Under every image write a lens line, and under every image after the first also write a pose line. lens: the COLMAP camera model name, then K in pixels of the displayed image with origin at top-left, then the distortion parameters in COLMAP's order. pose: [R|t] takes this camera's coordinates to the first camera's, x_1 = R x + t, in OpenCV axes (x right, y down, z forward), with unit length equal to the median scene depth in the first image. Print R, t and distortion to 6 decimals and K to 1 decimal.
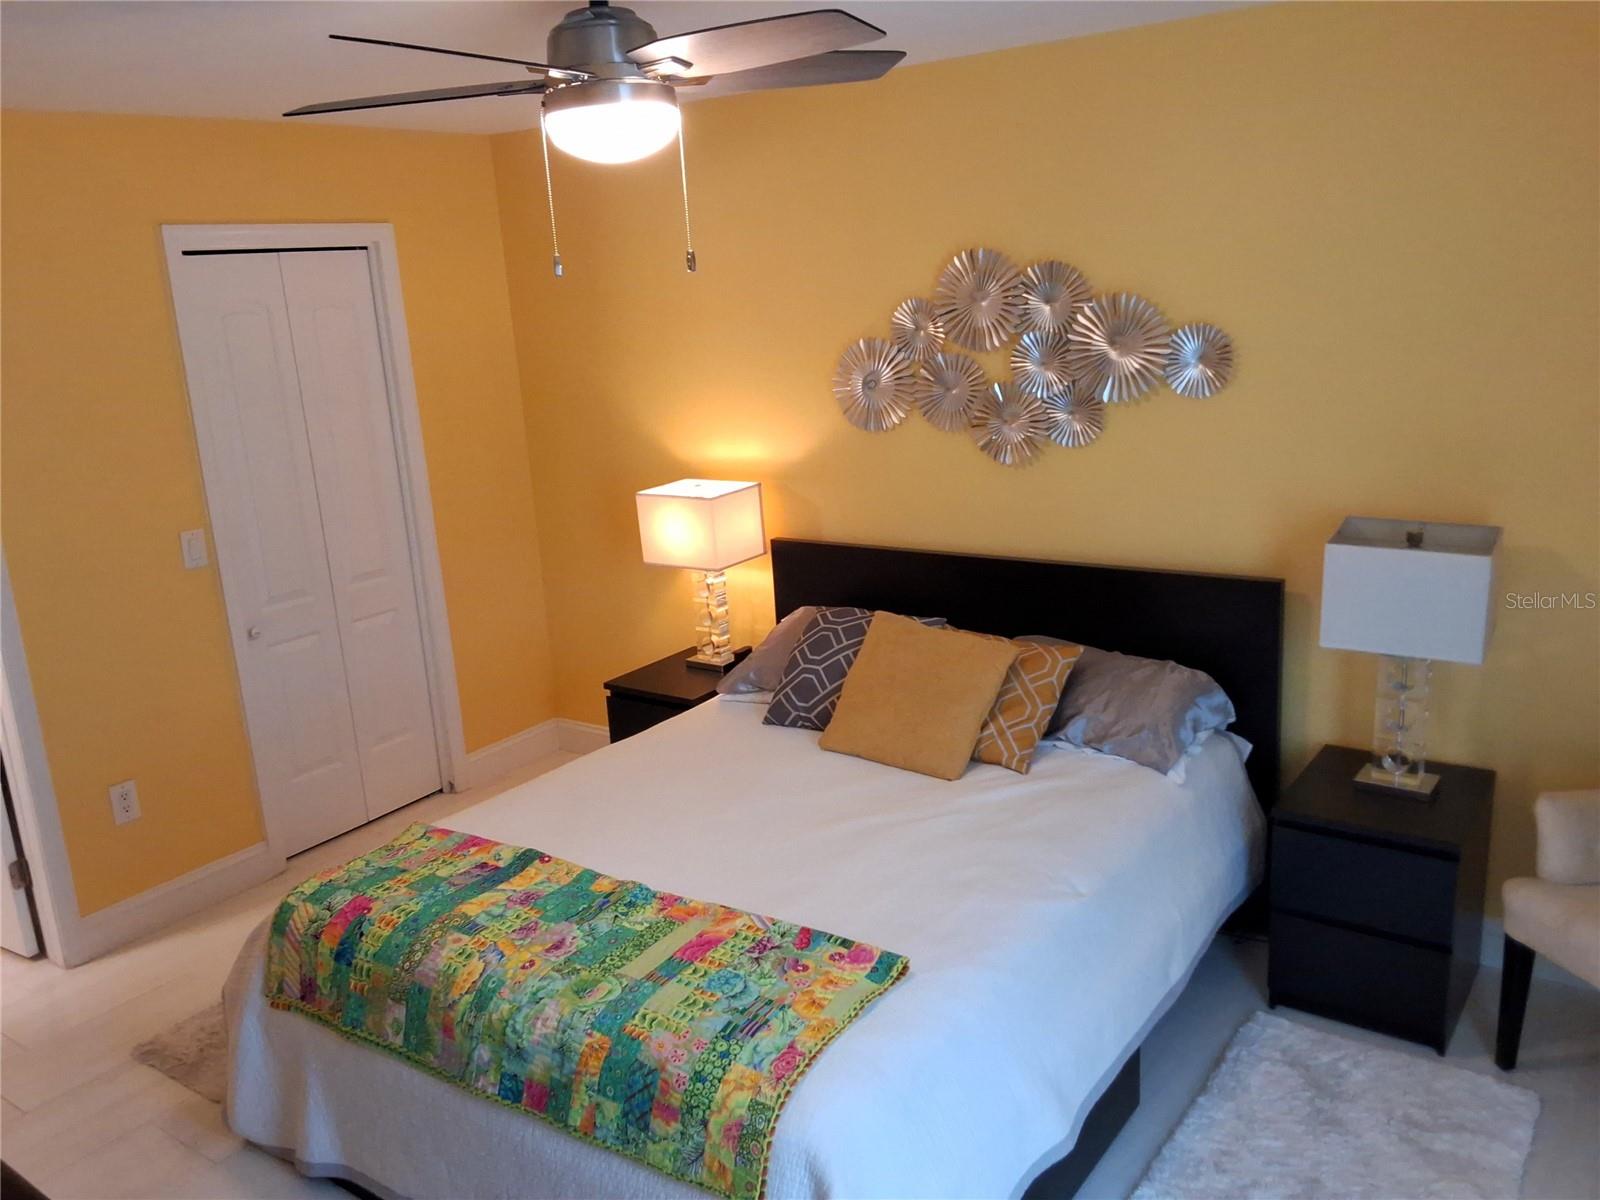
lens RADIAL K [[1289.8, 0, 787.1], [0, 1289.8, 601.4], [0, 0, 1]] dist [0.137153, -0.224981]
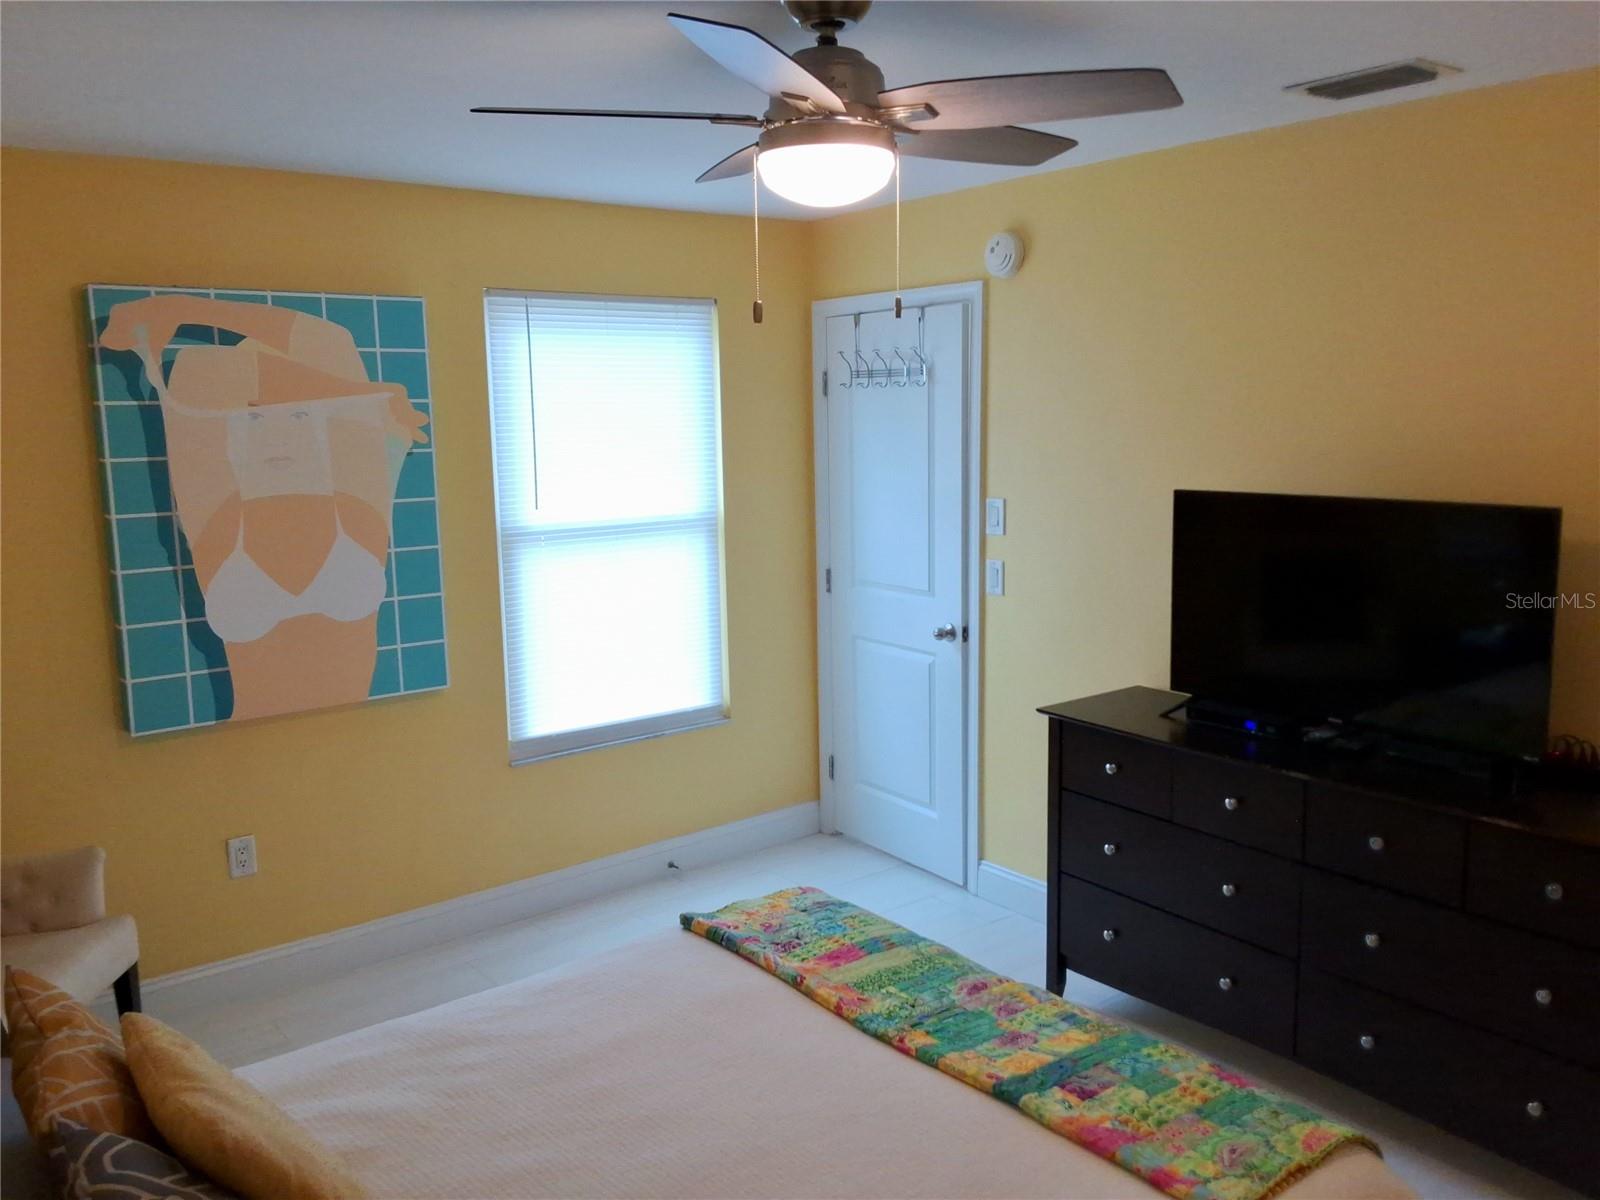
lens RADIAL K [[1273.4, 0, 800.0], [0, 1273.4, 600.0], [0, 0, 1]] dist [0.133477, -0.209553]
pose [[-0.957102, 0.032715, 0.287900, -0.302160], [0.140760, 0.920980, 0.363294, -0.338574], [-0.253265, 0.388234, -0.886076, 1.588694]]
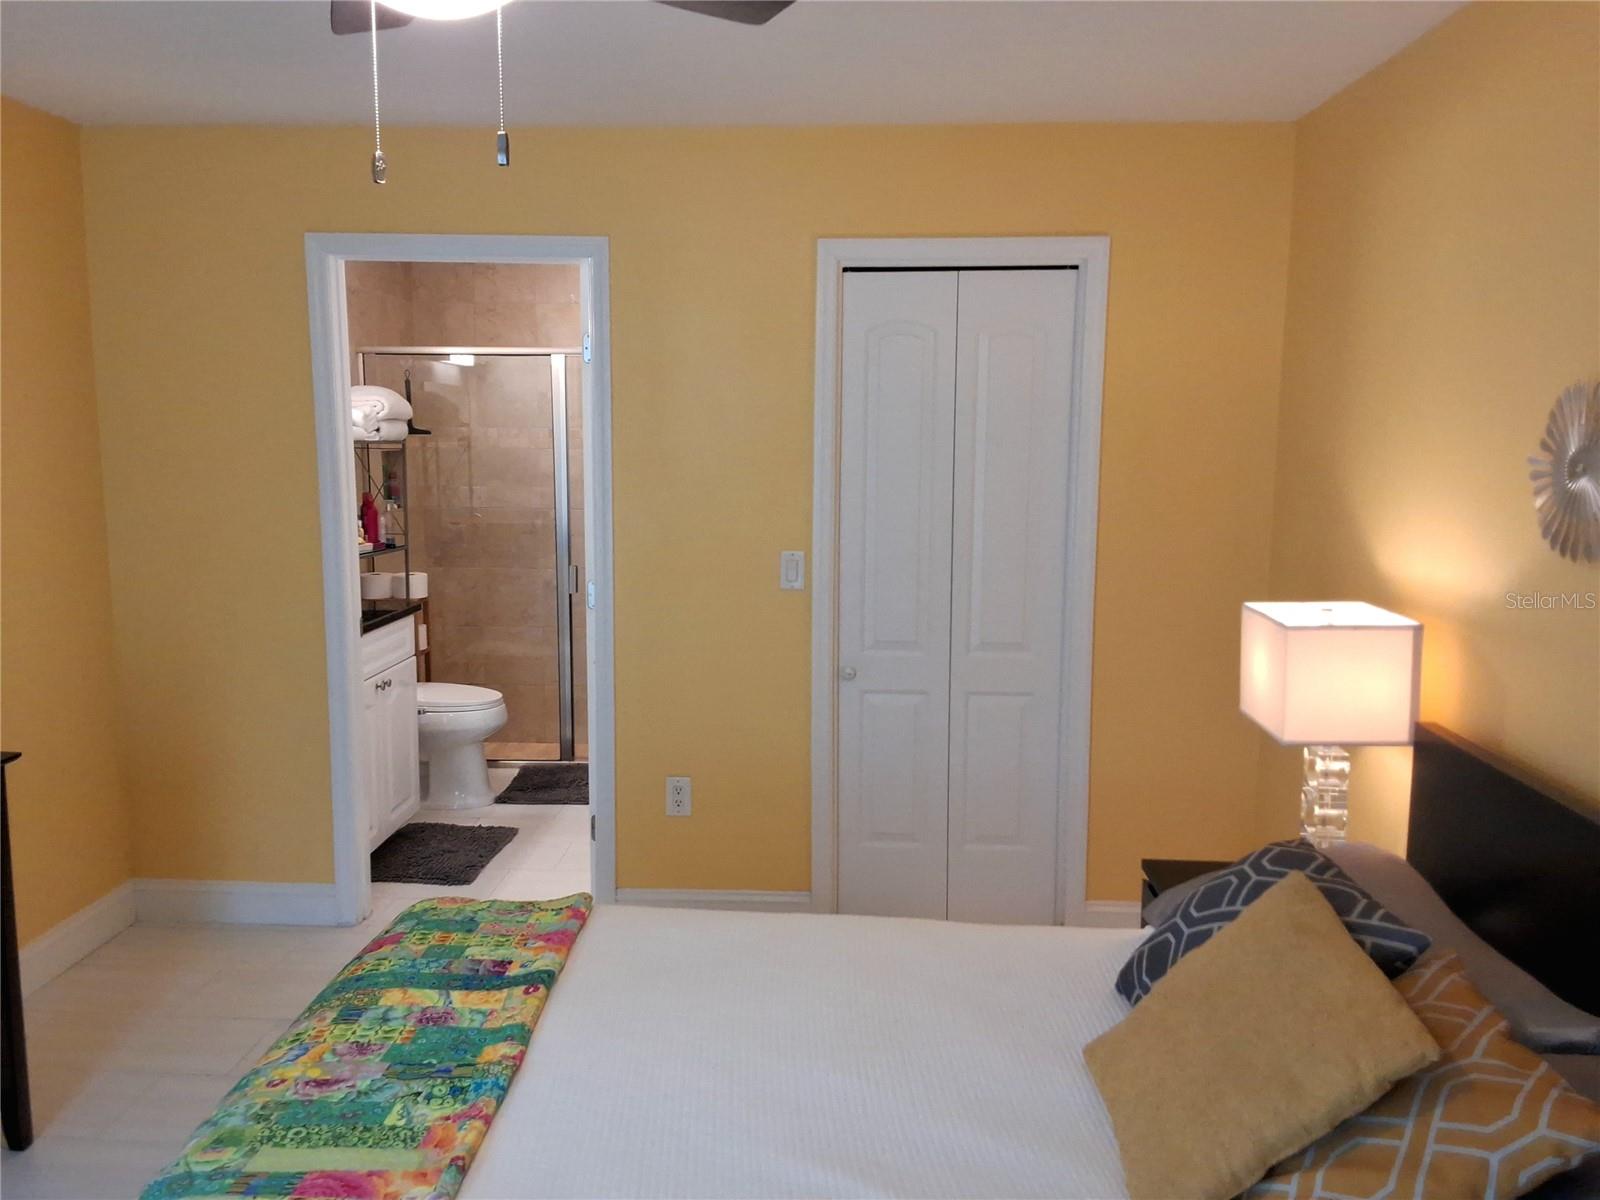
lens RADIAL K [[1279.1, 0, 783.8], [0, 1279.1, 599.7], [0, 0, 1]] dist [0.127823, -0.210525]
pose [[0.540343, 0.181832, -0.821563, 0.472941], [-0.244904, 0.968087, 0.053188, -0.097309], [0.805016, 0.172465, 0.567631, 0.657913]]
